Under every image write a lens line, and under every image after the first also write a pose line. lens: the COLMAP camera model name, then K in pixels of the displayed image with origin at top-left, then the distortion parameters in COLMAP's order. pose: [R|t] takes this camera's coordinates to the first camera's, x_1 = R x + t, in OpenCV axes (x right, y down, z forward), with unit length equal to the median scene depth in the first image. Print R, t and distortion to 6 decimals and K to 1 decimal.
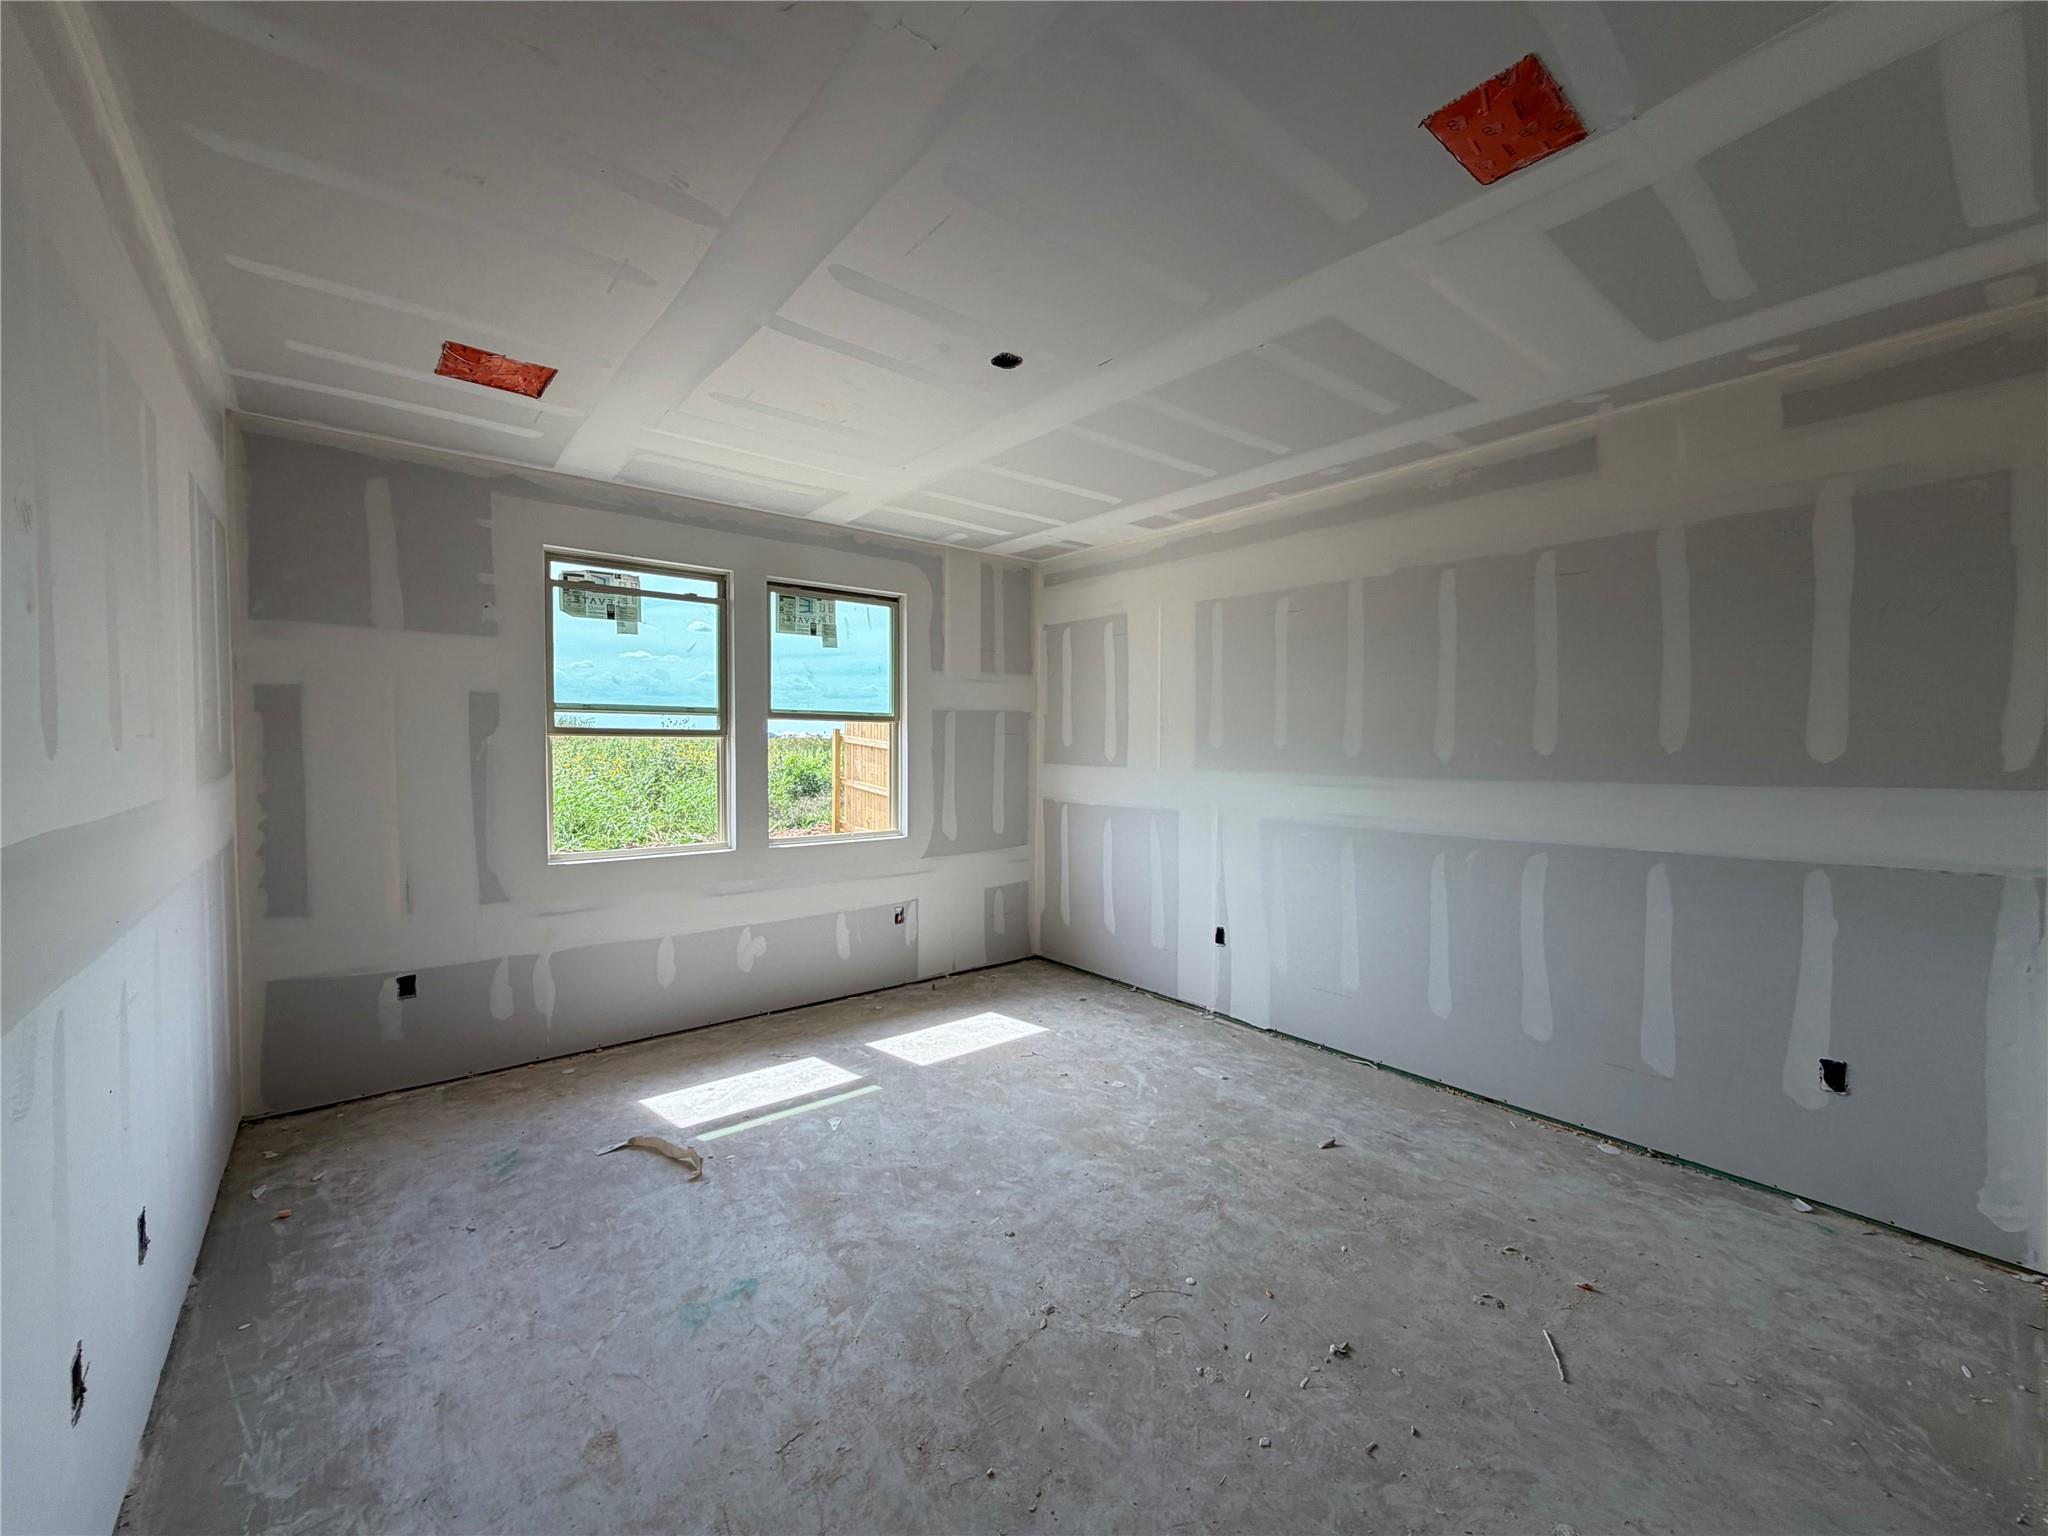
lens RADIAL K [[819.2, 0, 1038.6], [0, 819.2, 759.3], [0, 0, 1]] dist [0.000897, 0.000777]
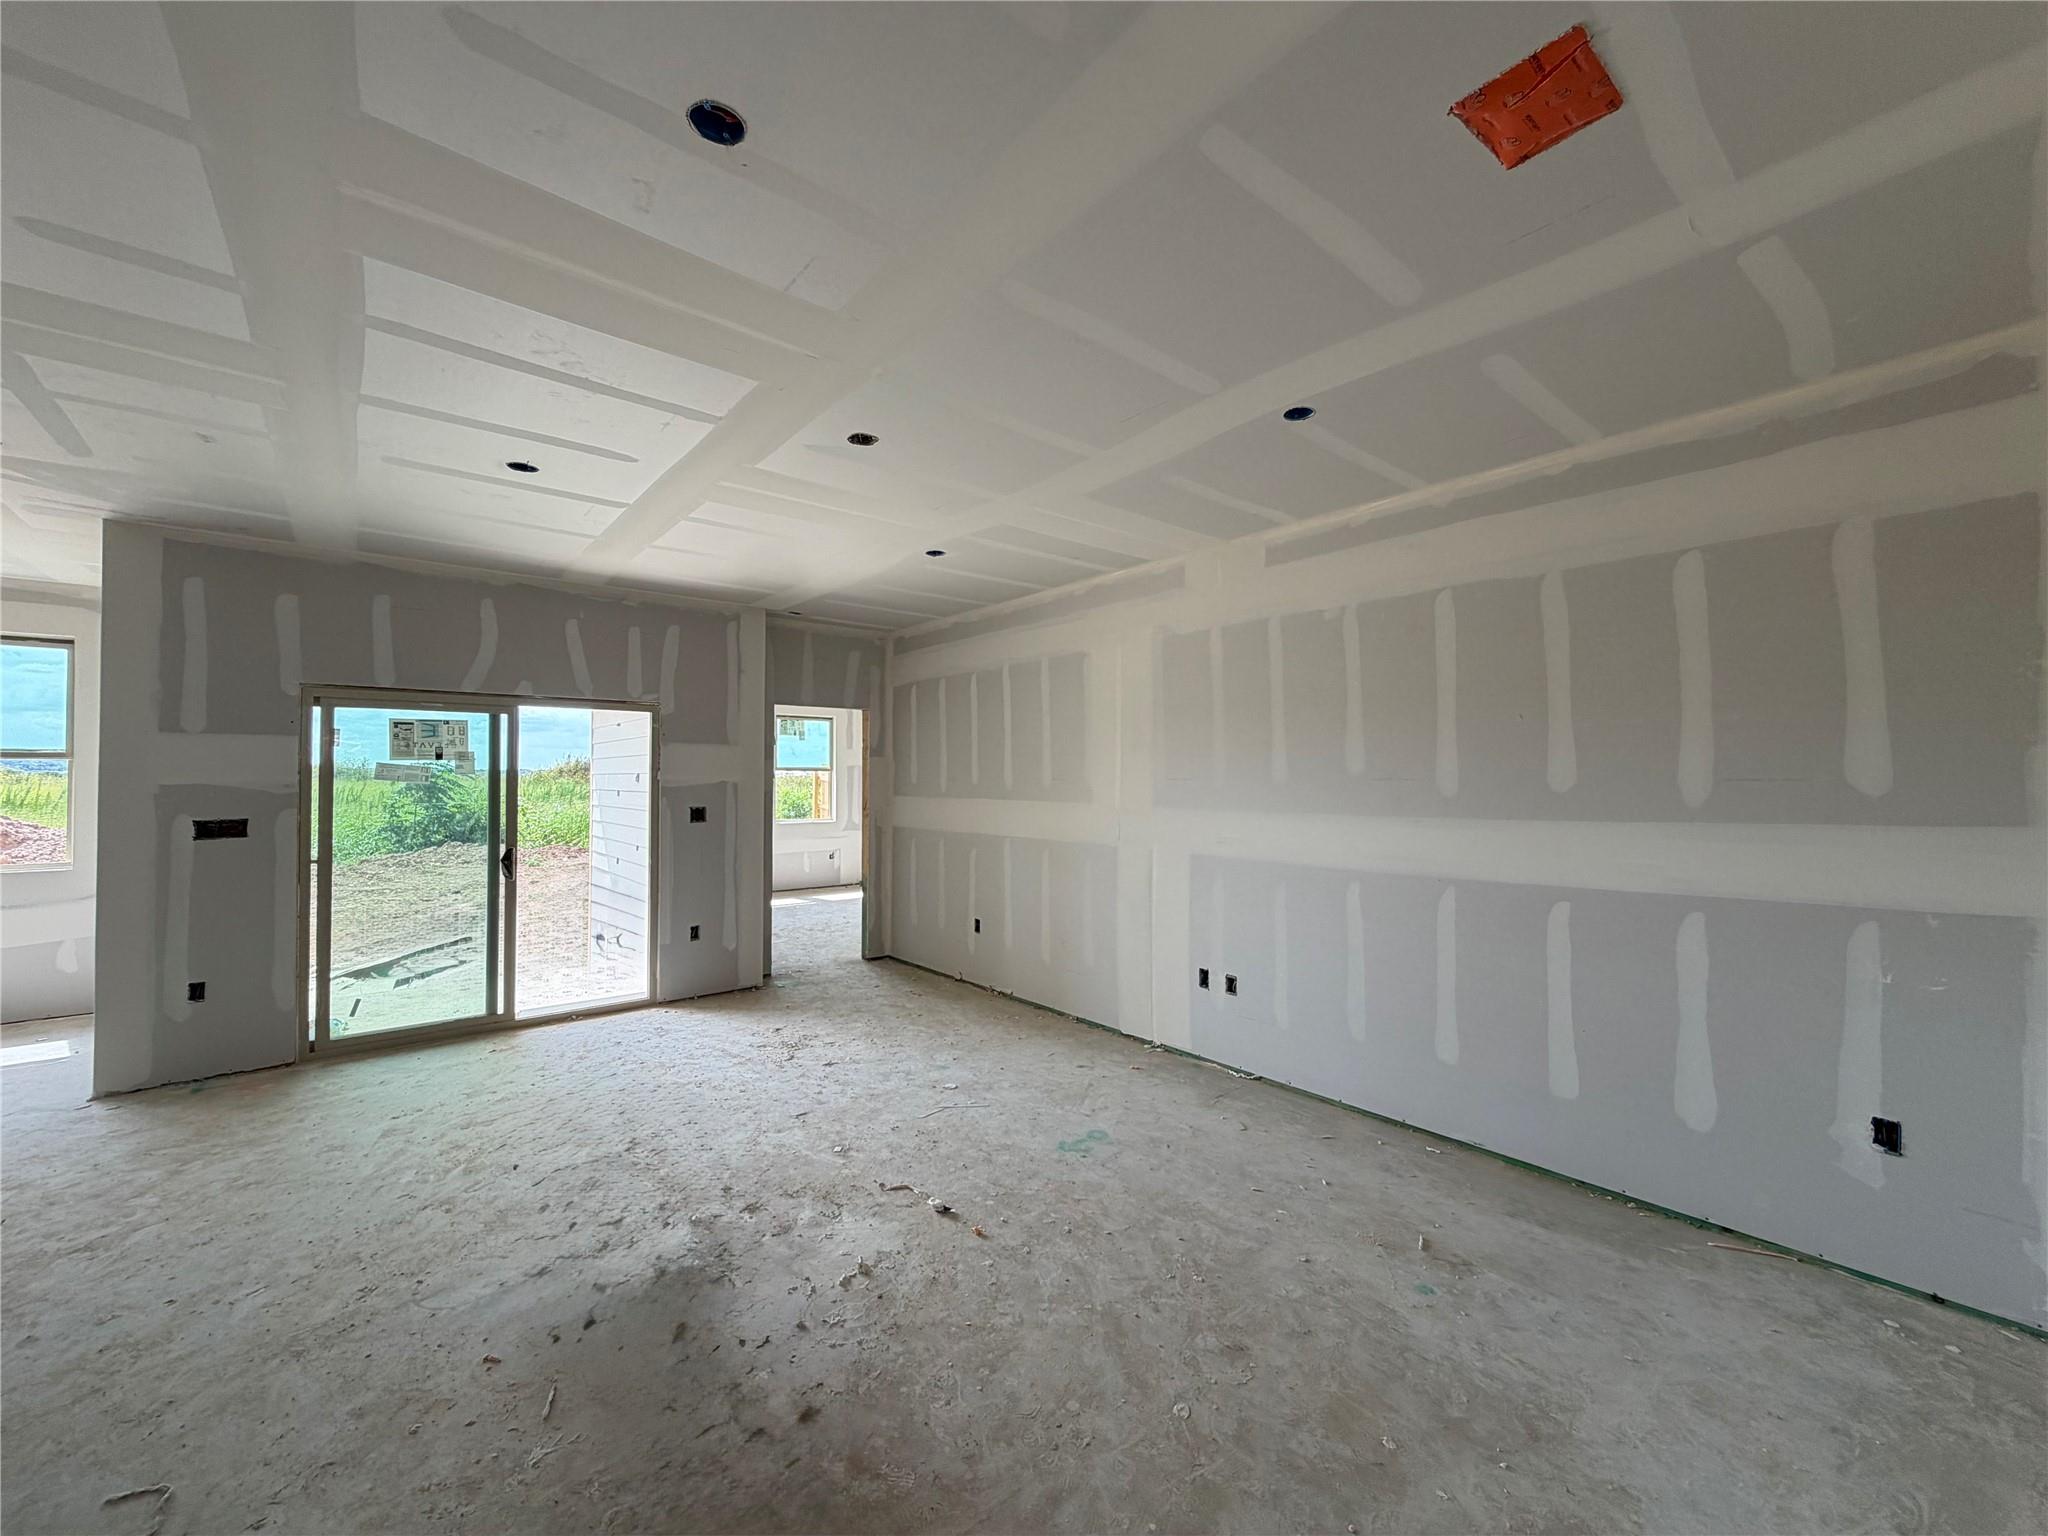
lens RADIAL K [[819.2, 0, 1007.6], [0, 819.2, 769.6], [0, 0, 1]] dist [0.000897, 0.000777]
pose [[0.999892, -0.006983, -0.012969, 1.213715], [0.006391, 0.998958, -0.045193, 0.025685], [0.013271, 0.045106, 0.998894, -0.026009]]
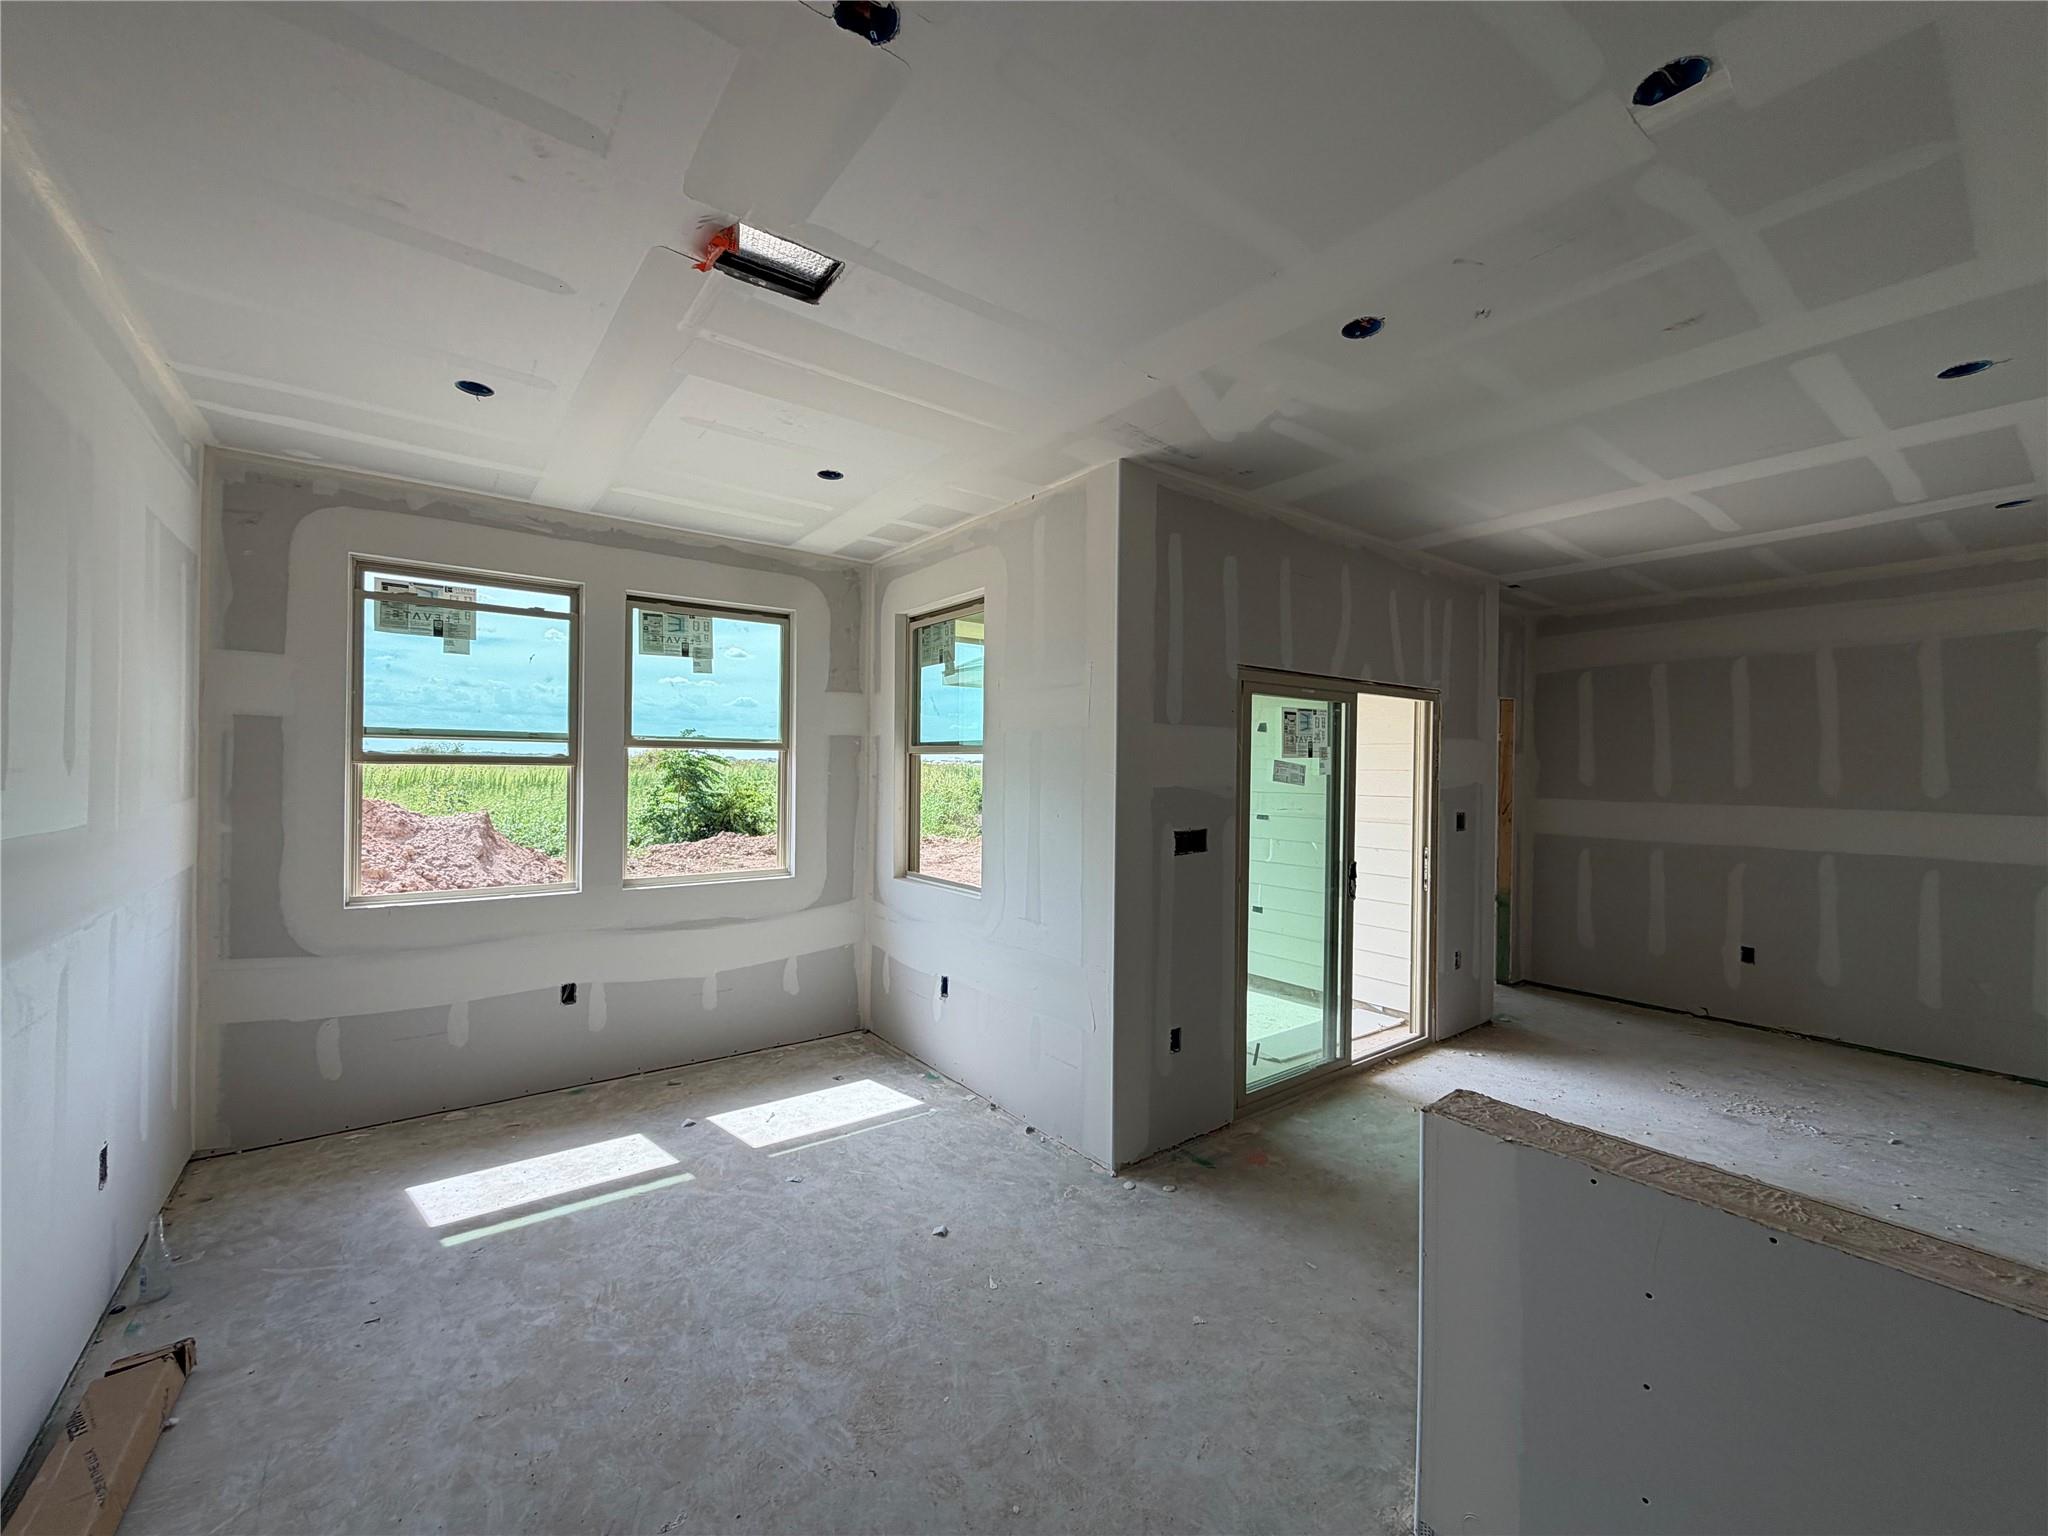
lens RADIAL K [[819.2, 0, 1015.6], [0, 819.2, 764.7], [0, 0, 1]] dist [0.000897, 0.000777]
pose [[0.998538, 0.002898, -0.053970, 0.155418], [-0.004894, 0.999308, -0.036875, 0.002046], [0.053826, 0.037085, 0.997861, 0.126408]]
